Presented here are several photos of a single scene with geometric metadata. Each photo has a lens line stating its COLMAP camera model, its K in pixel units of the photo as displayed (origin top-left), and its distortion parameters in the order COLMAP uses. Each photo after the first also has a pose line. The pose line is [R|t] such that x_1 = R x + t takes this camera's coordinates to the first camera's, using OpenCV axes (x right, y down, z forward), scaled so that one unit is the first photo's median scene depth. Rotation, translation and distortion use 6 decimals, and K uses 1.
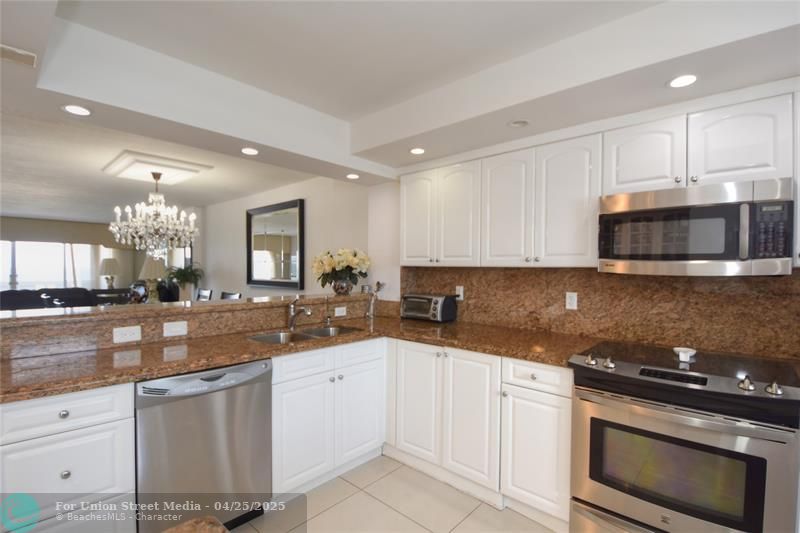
lens RADIAL K [[361.5, 0, 401.2], [0, 361.5, 271.4], [0, 0, 1]] dist [0.002228, -0.011710]
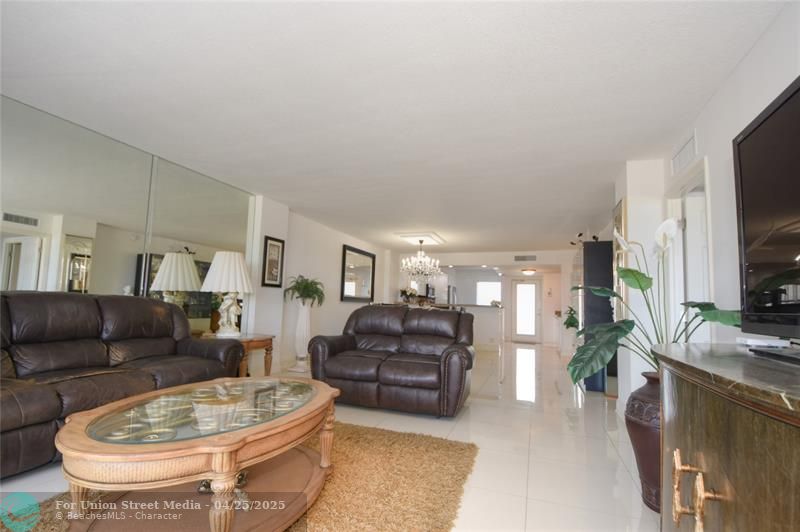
lens RADIAL K [[366.1, 0, 398.9], [0, 366.1, 273.8], [0, 0, 1]] dist [0.028580, -0.033043]
pose [[-0.360726, 0.053915, 0.931112, -3.669133], [-0.037641, 0.996673, -0.072294, 0.060930], [-0.931912, -0.061127, -0.357496, 2.717691]]
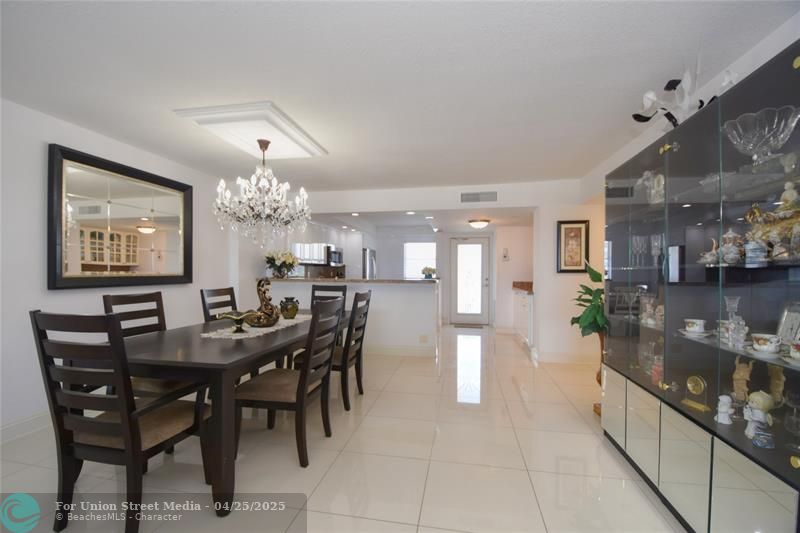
lens RADIAL K [[351.0, 0, 400.7], [0, 351.0, 274.0], [0, 0, 1]] dist [0.001042, -0.015800]
pose [[-0.521214, -0.022840, 0.853121, -2.322192], [-0.009290, 0.999734, 0.021089, 0.005563], [-0.853376, 0.003067, -0.521287, 1.753648]]
